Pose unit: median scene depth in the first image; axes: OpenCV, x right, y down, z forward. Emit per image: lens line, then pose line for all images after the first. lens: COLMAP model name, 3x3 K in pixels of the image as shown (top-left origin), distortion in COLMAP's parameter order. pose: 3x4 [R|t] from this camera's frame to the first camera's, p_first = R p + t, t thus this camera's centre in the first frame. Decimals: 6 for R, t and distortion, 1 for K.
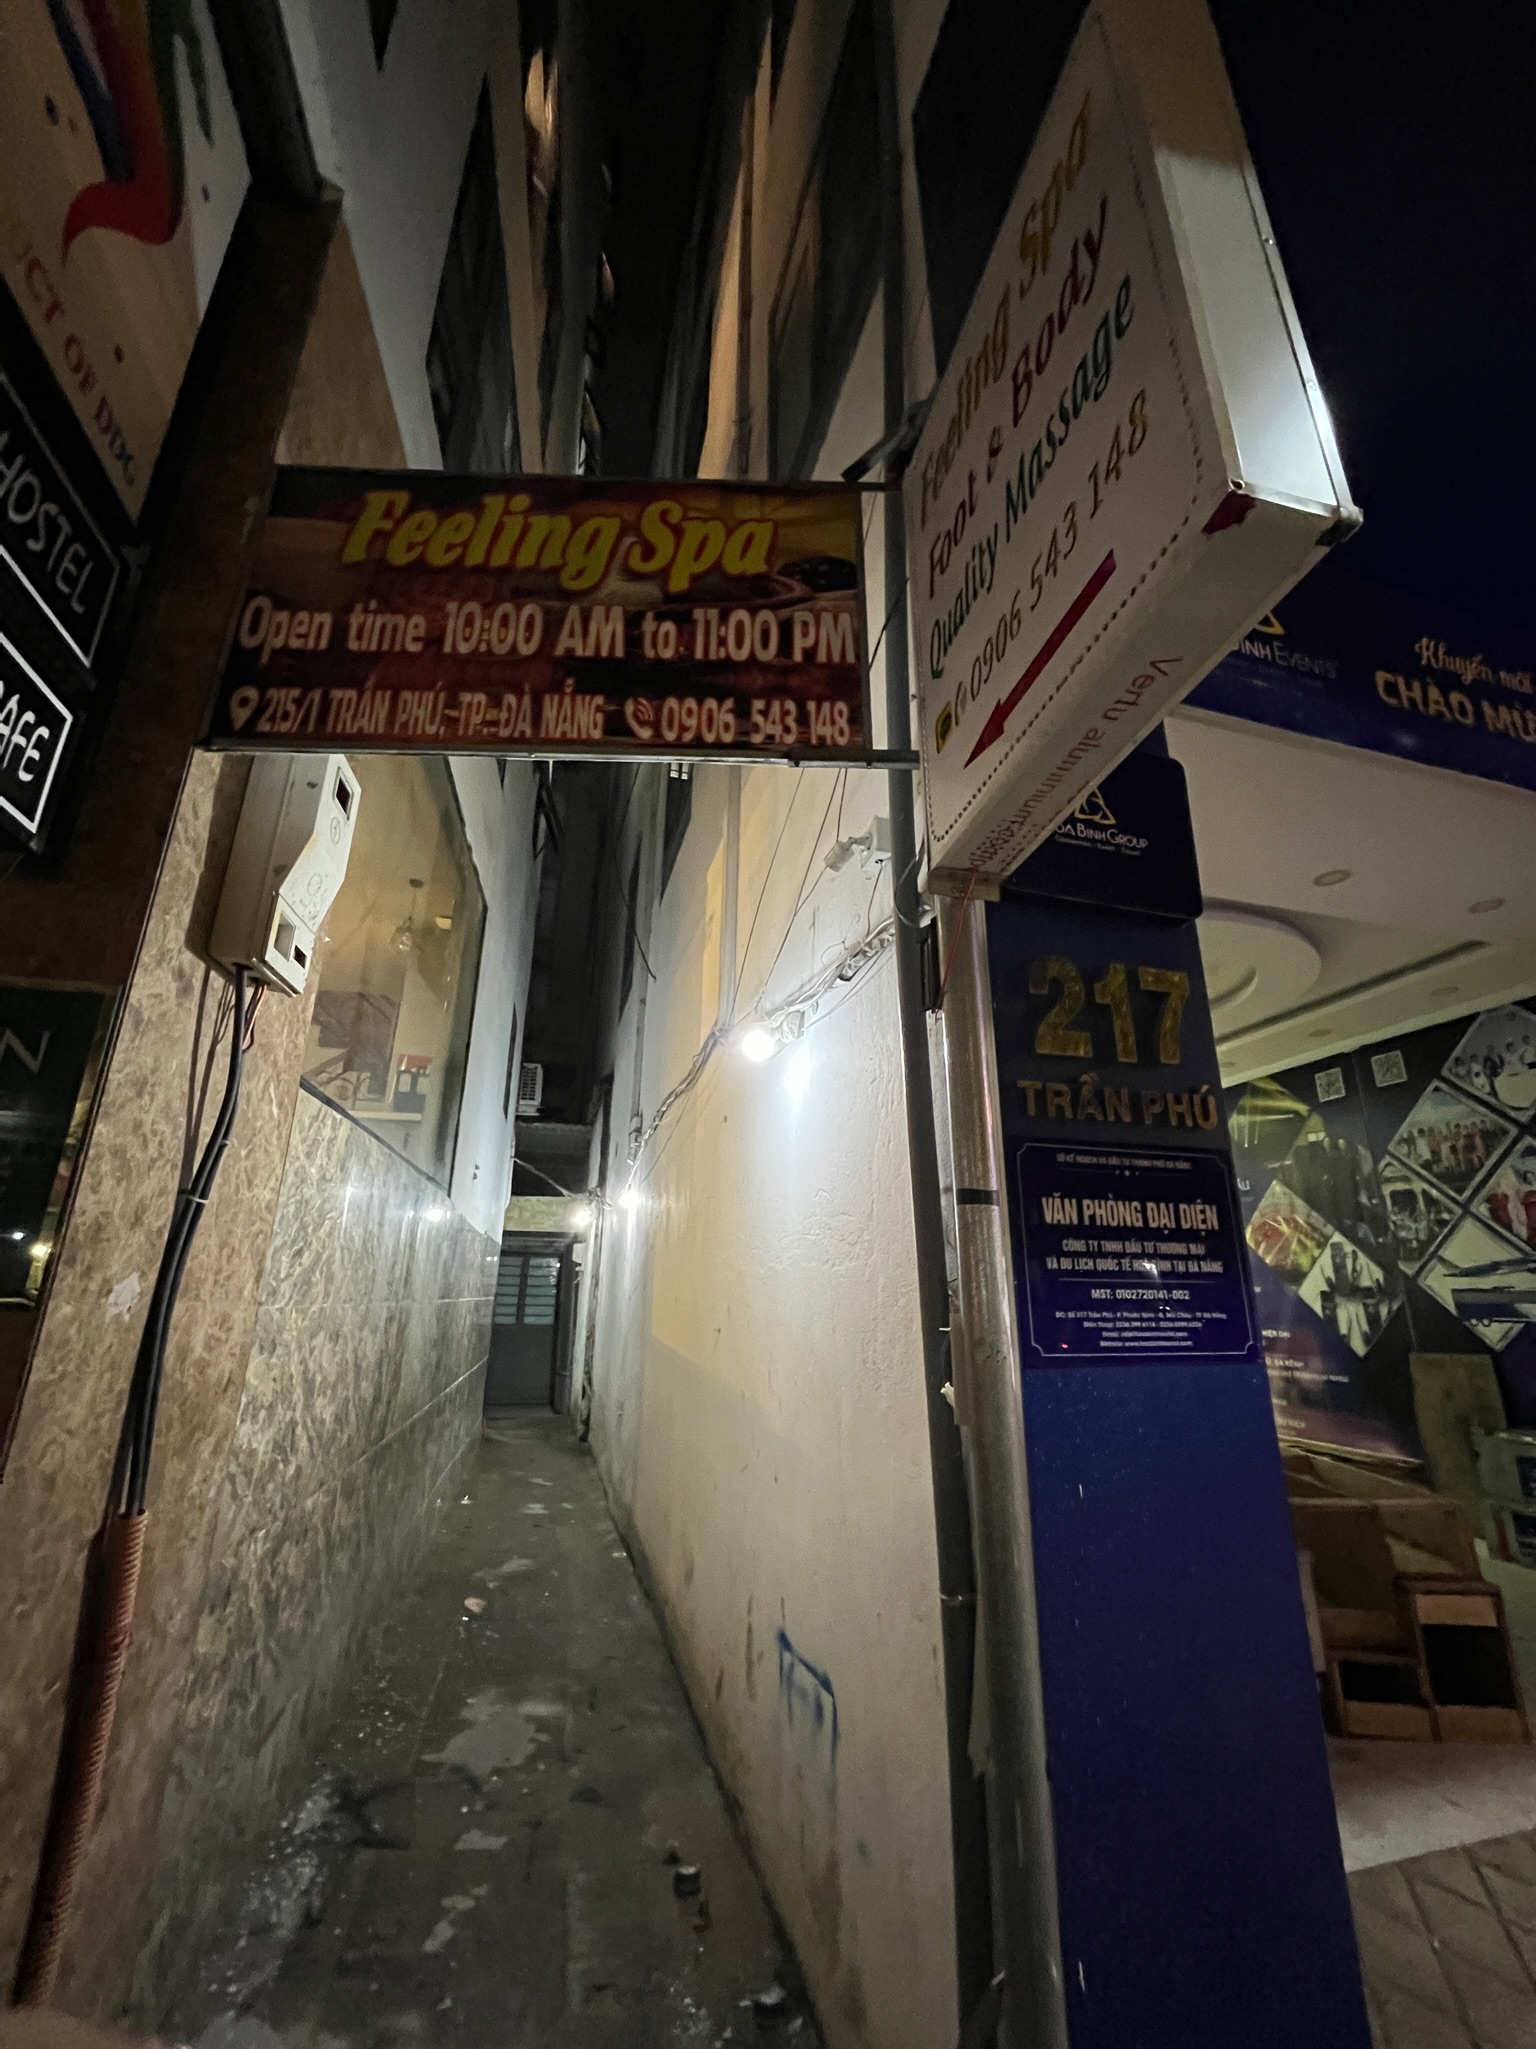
lens RADIAL K [[824.3, 0, 768.0], [0, 824.3, 1024.5], [0, 0, 1]] dist [-0.015638, -0.000038]
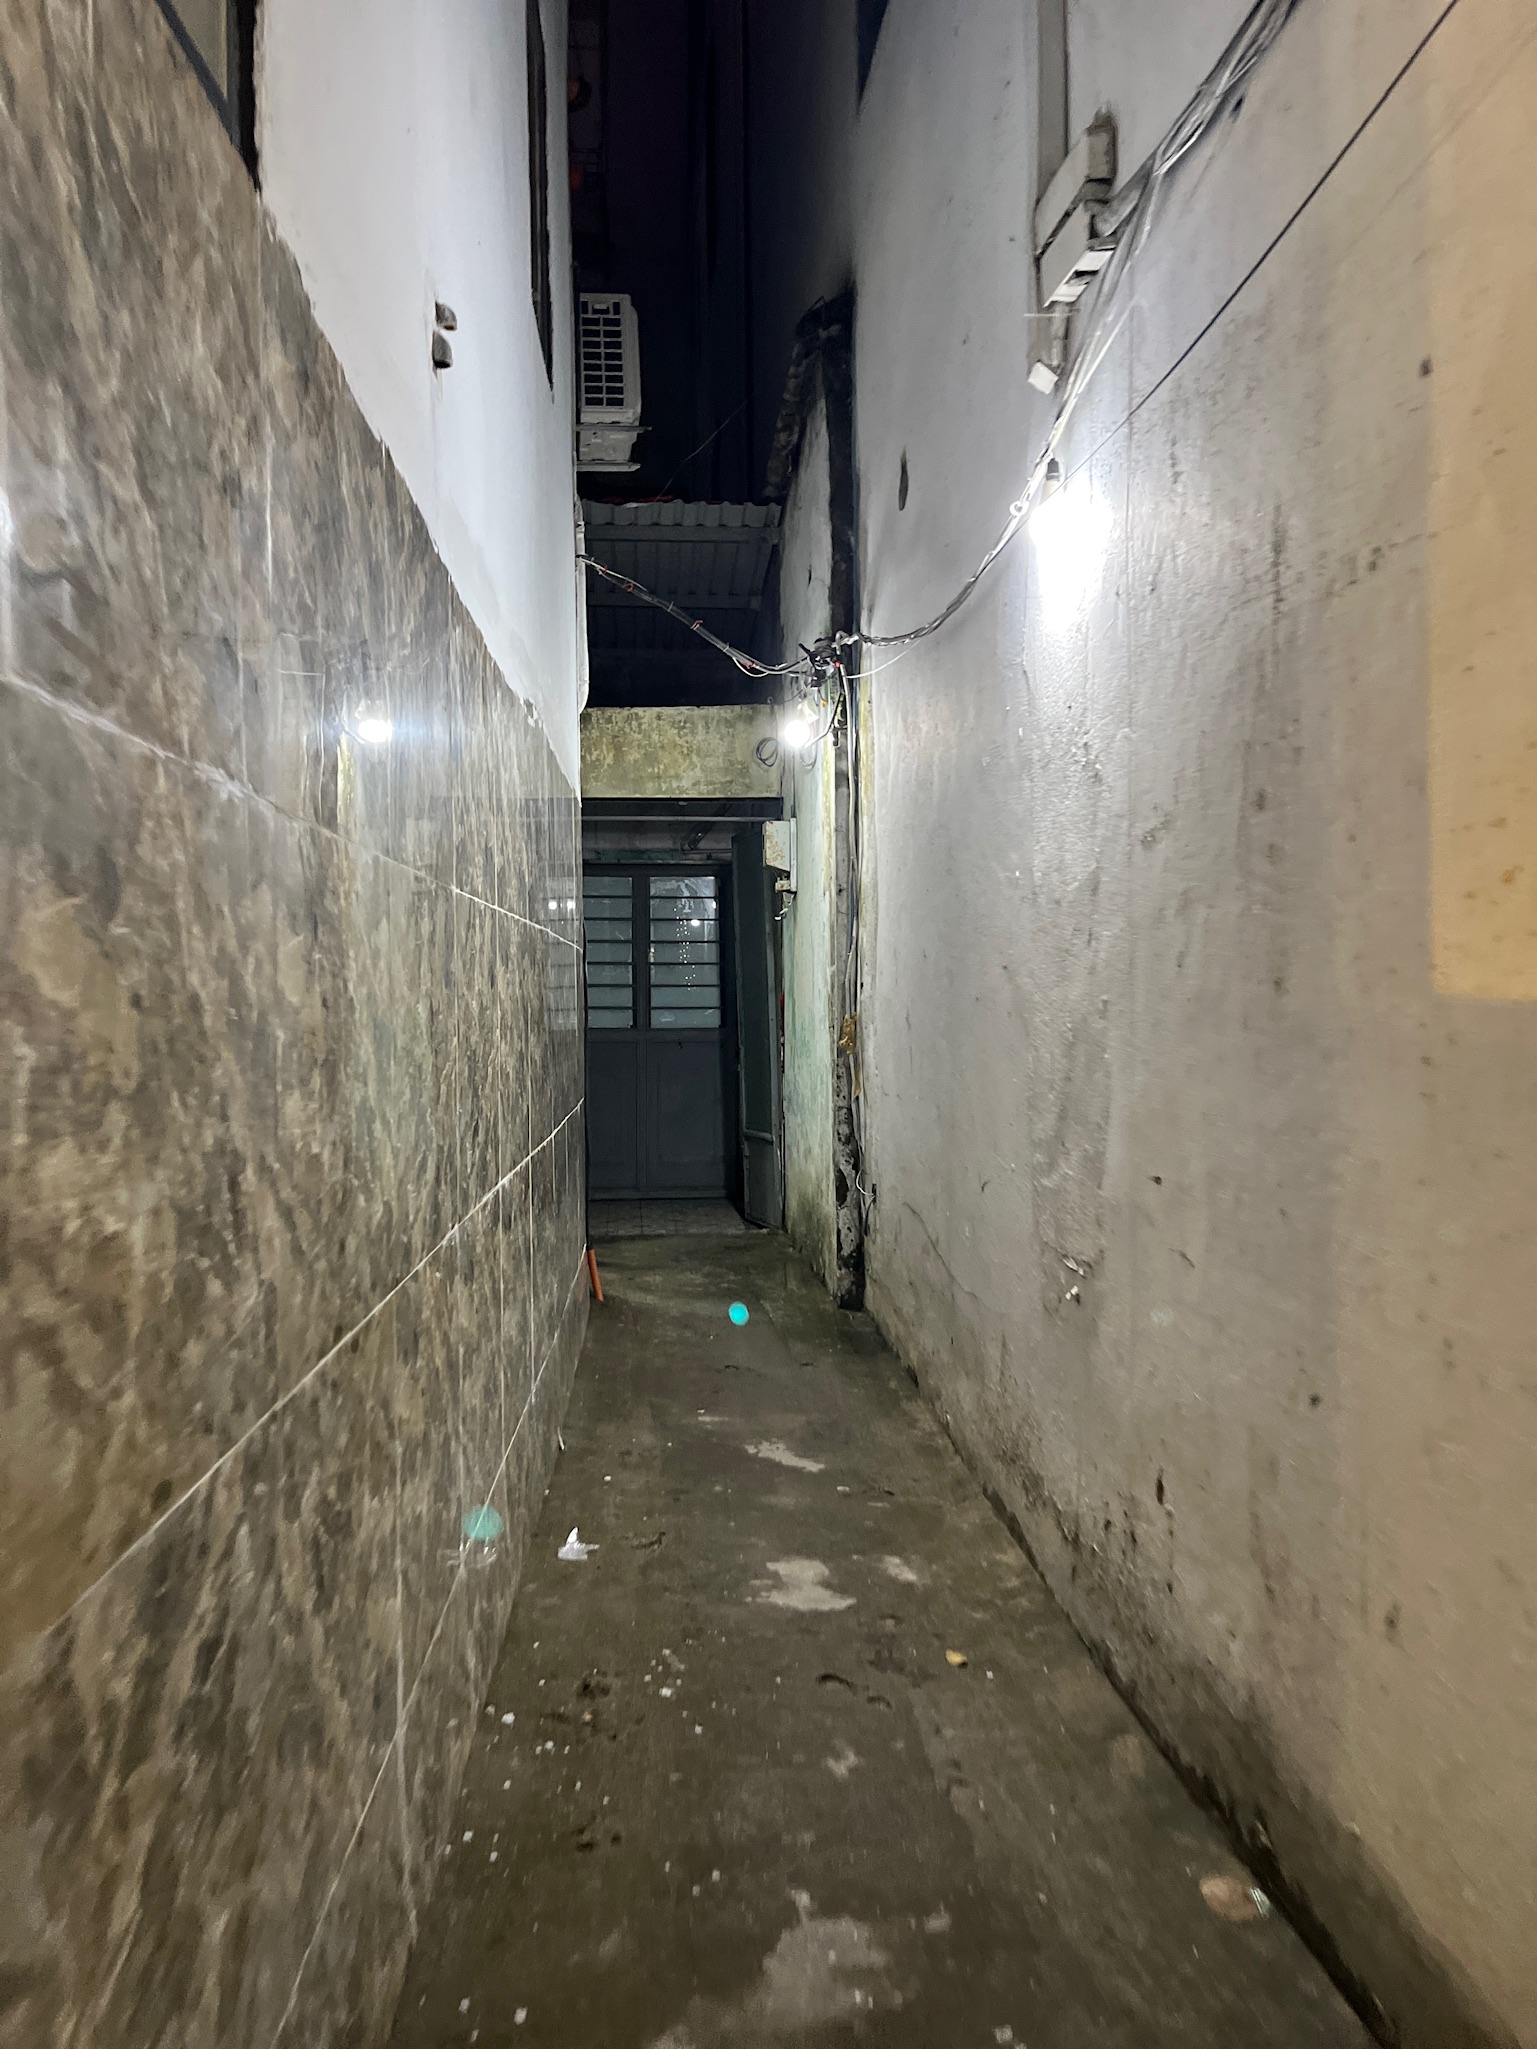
lens RADIAL K [[1536.2, 0, 768.5], [0, 1536.2, 1024.5], [0, 0, 1]] dist [0.049310, -0.074332]
pose [[0.983568, -0.019826, -0.179447, -0.110772], [0.078523, 0.941992, 0.326320, 0.125562], [0.162568, -0.335049, 0.928070, 0.316538]]
